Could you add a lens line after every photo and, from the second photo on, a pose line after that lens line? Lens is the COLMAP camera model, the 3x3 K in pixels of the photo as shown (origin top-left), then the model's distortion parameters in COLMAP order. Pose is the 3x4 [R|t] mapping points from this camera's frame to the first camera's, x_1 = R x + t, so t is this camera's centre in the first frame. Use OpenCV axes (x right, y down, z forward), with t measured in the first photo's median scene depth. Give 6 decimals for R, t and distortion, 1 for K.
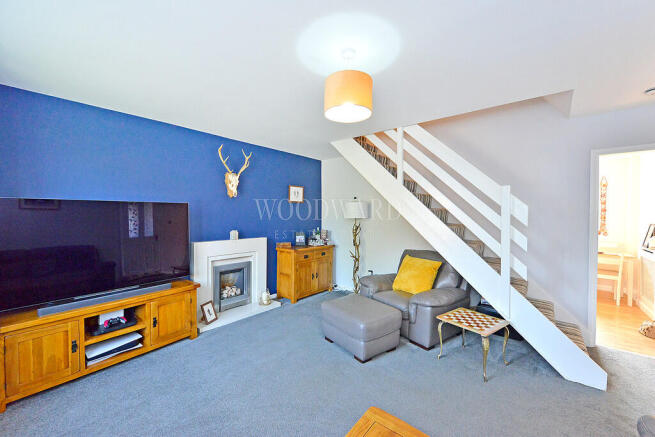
lens RADIAL K [[257.4, 0, 328.8], [0, 257.4, 217.9], [0, 0, 1]] dist [-0.009582, -0.000128]
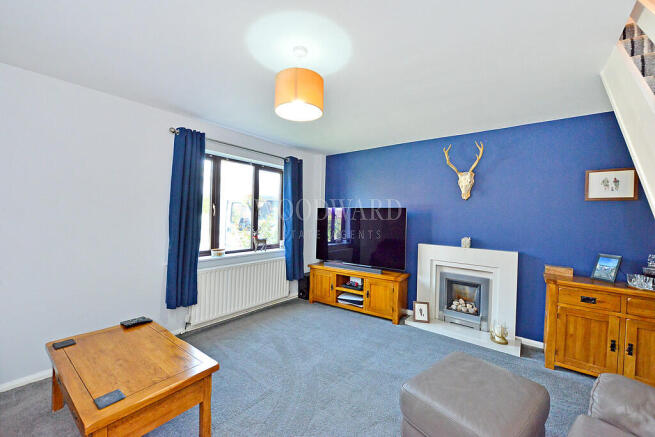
lens RADIAL K [[257.4, 0, 329.8], [0, 257.4, 219.8], [0, 0, 1]] dist [-0.009582, -0.000128]
pose [[0.042531, 0.010293, -0.999042, 0.481081], [-0.041128, 0.999117, 0.008542, 0.001034], [0.998248, 0.040725, 0.042917, 0.495100]]
